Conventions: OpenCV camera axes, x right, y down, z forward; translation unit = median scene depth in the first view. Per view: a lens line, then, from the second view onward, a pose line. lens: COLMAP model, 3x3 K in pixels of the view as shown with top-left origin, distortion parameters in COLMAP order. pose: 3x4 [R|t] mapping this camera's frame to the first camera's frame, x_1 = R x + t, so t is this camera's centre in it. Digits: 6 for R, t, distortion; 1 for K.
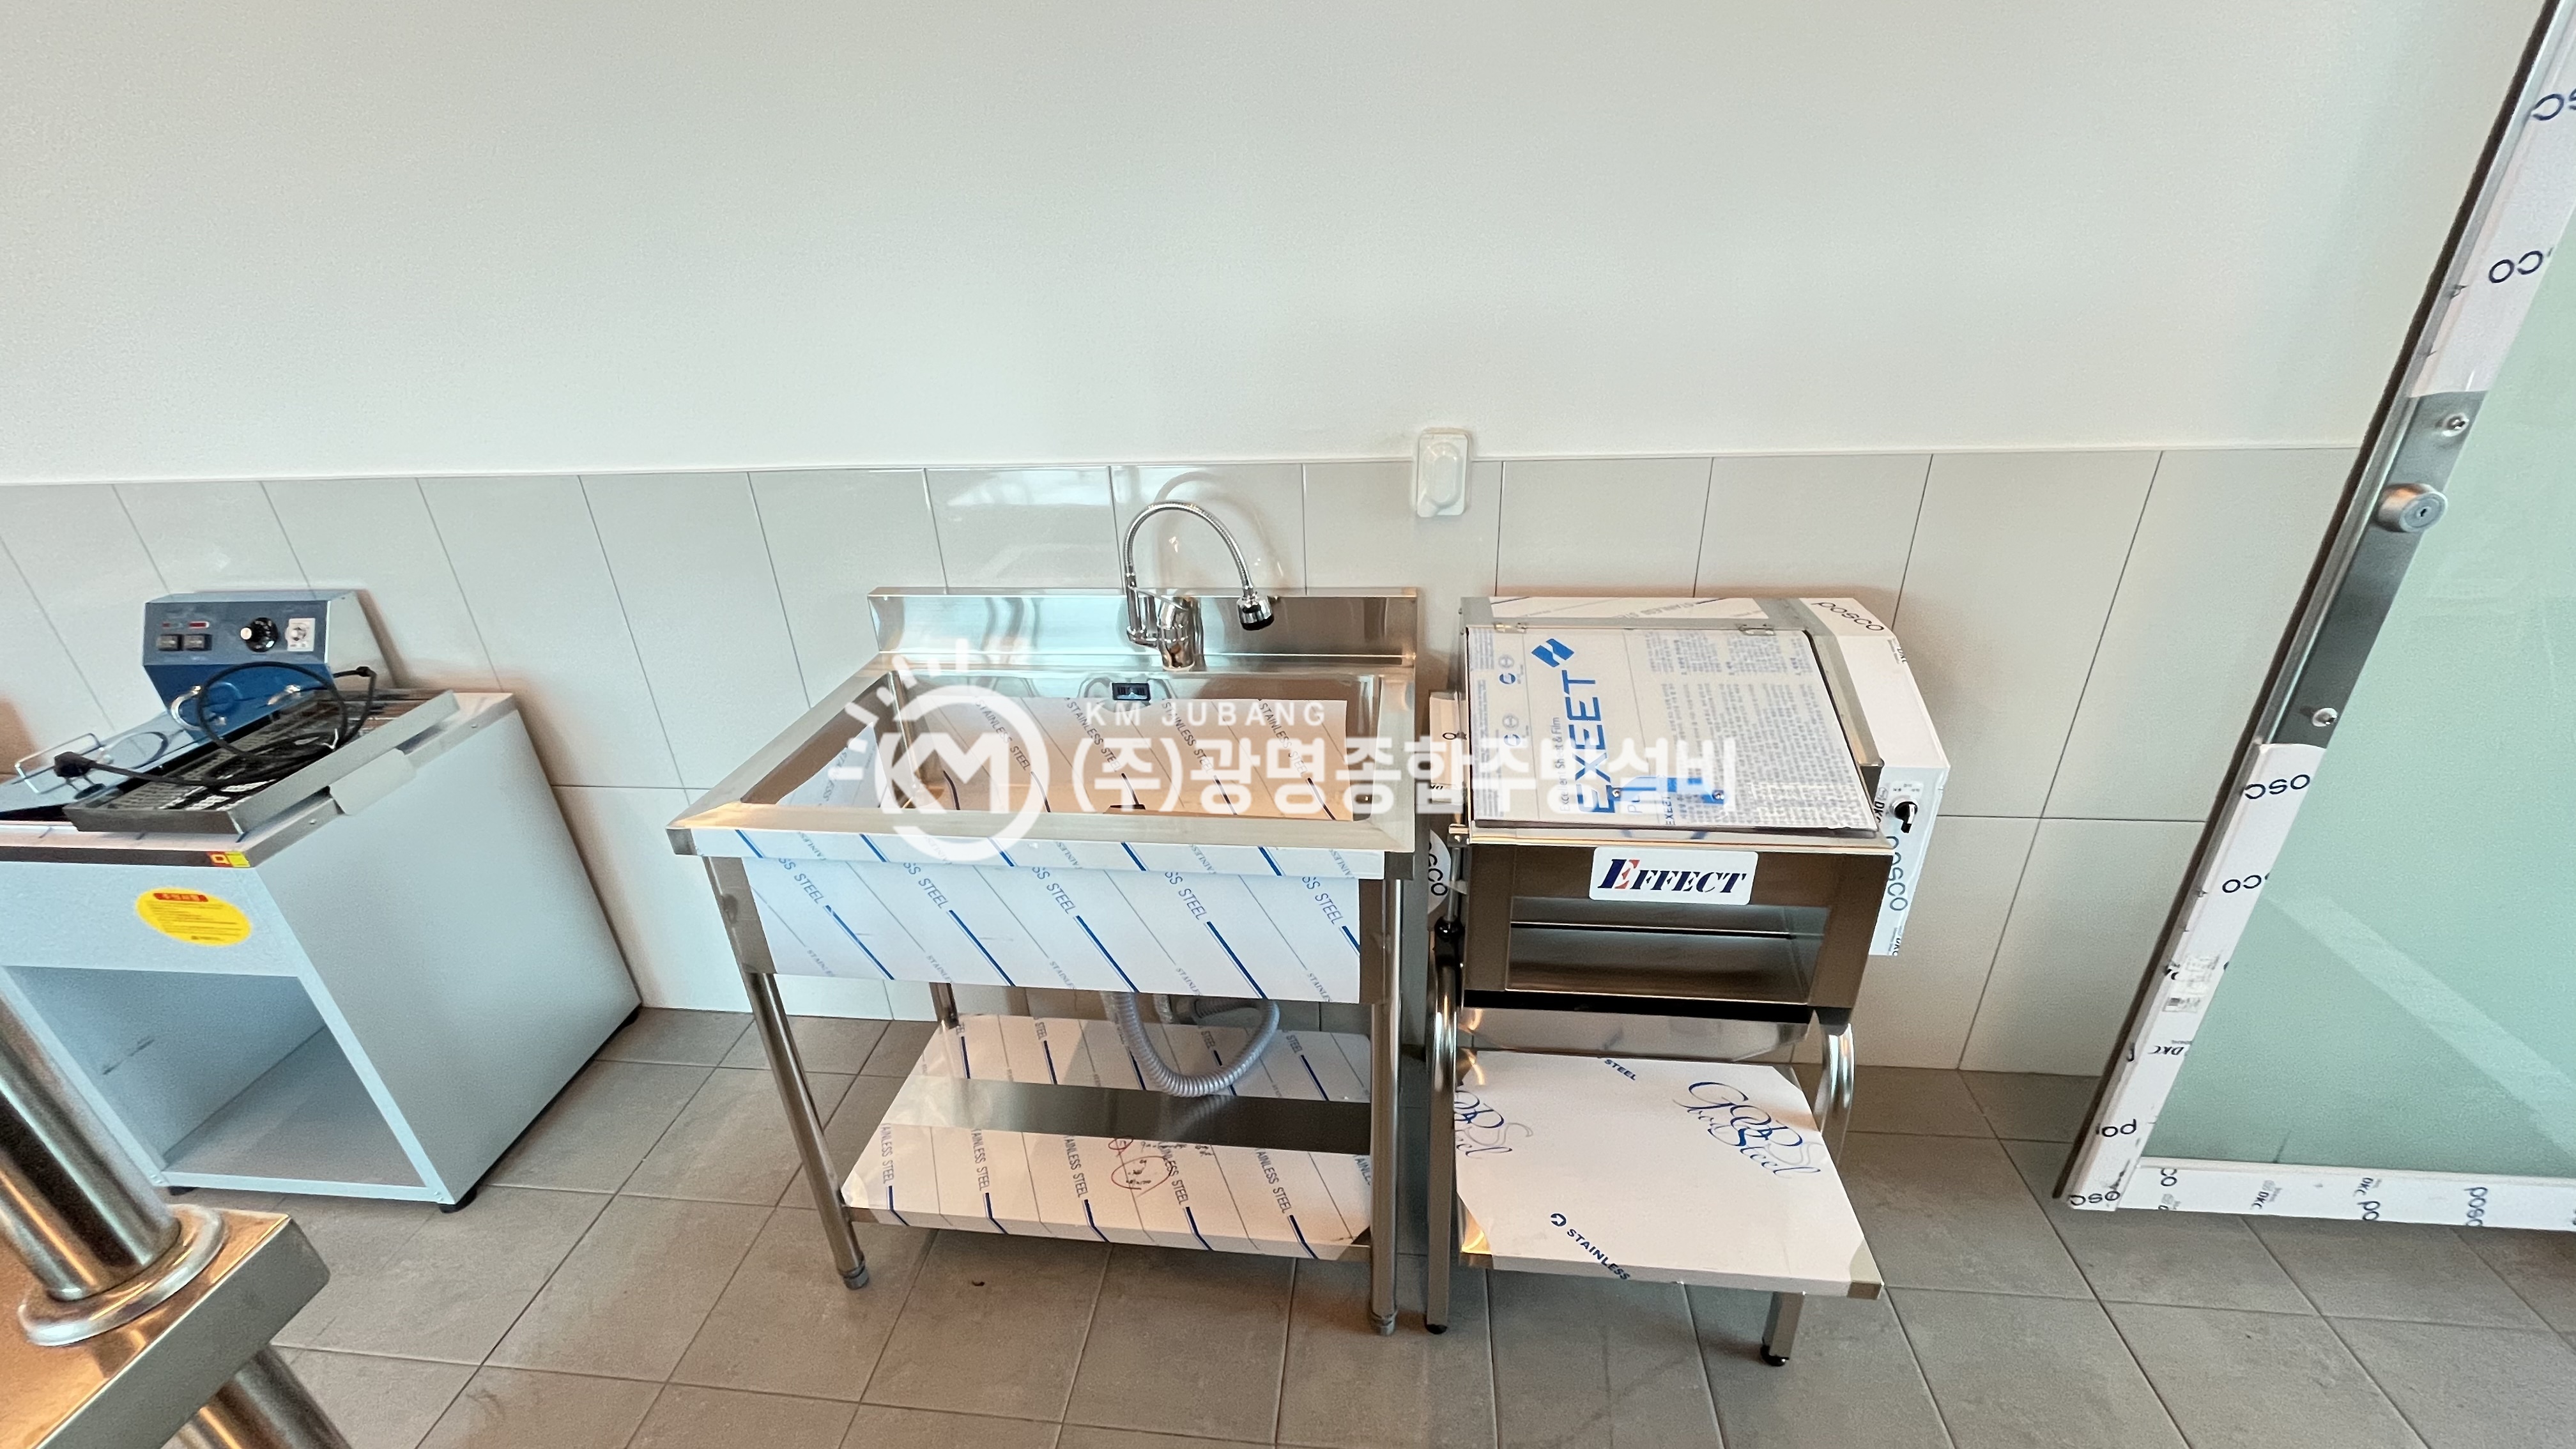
lens RADIAL K [[1038.6, 0, 1292.4], [0, 1038.6, 712.0], [0, 0, 1]] dist [-0.005883, 0.000691]
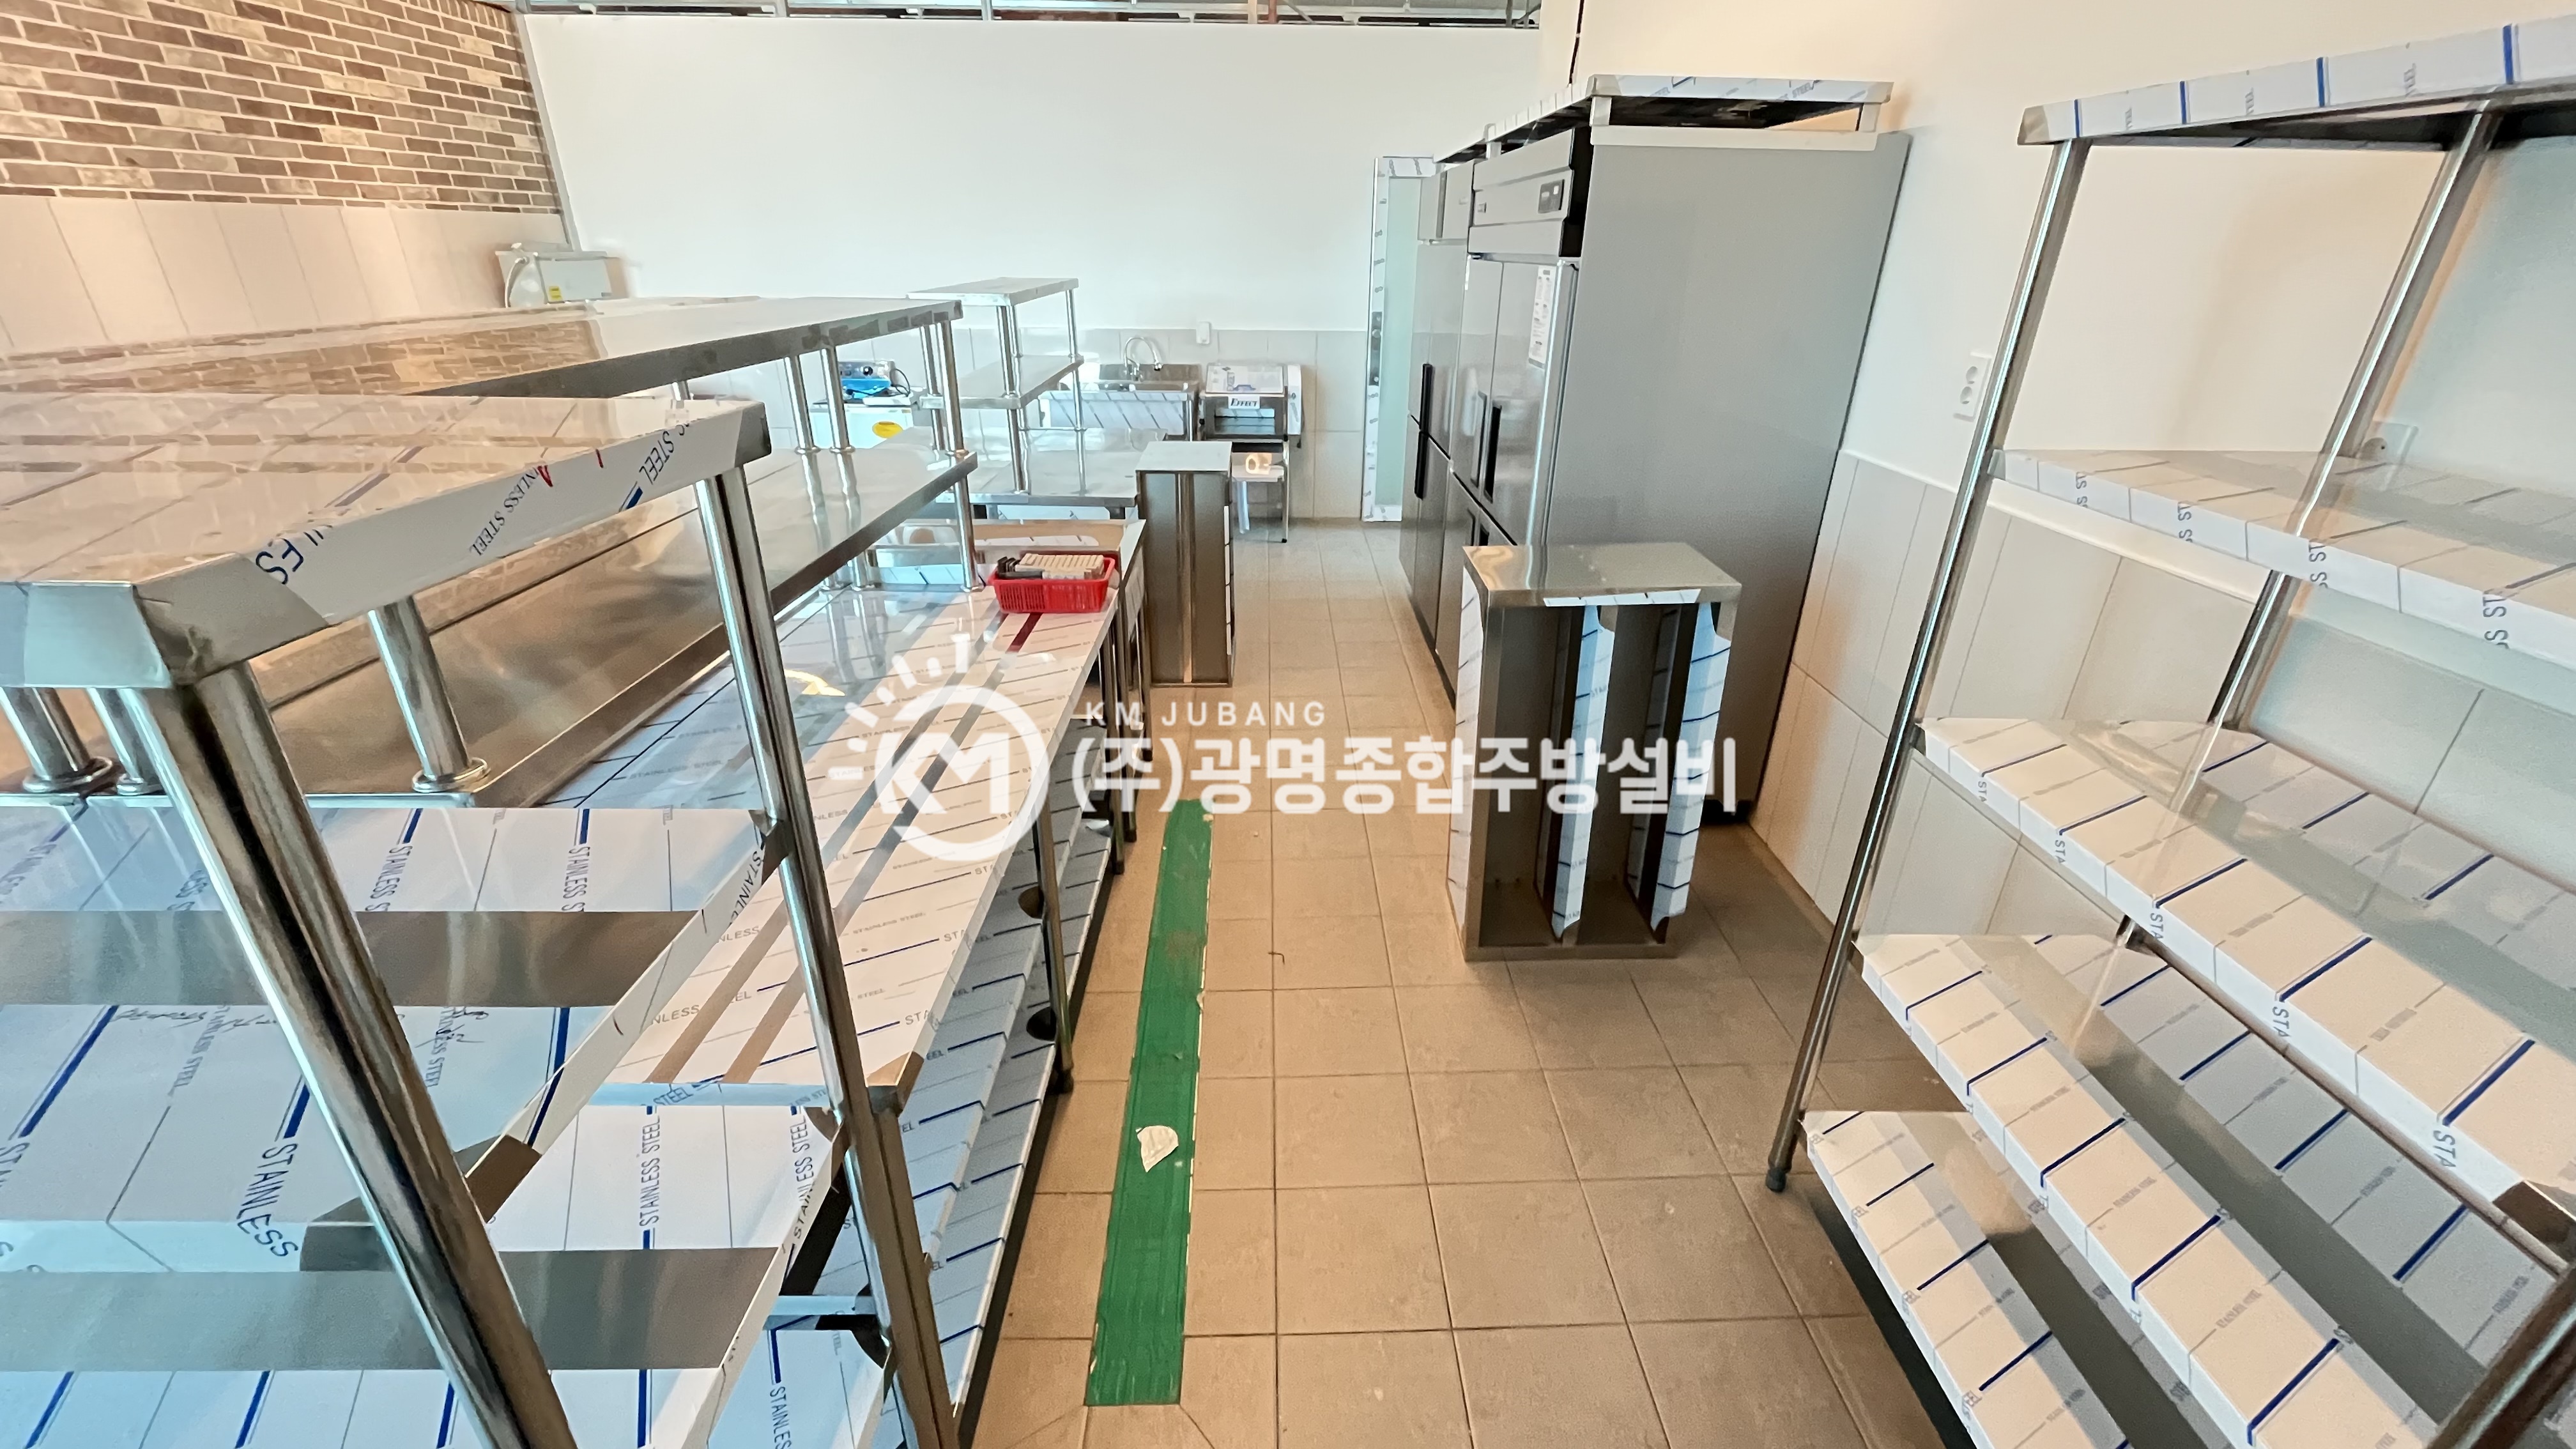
lens RADIAL K [[1038.6, 0, 1295.0], [0, 1038.6, 718.3], [0, 0, 1]] dist [-0.005883, 0.000691]
pose [[0.988706, -0.007640, 0.149676, -0.119467], [0.012113, 0.999506, -0.028993, 1.378891], [-0.149381, 0.030479, 0.988310, -2.975915]]
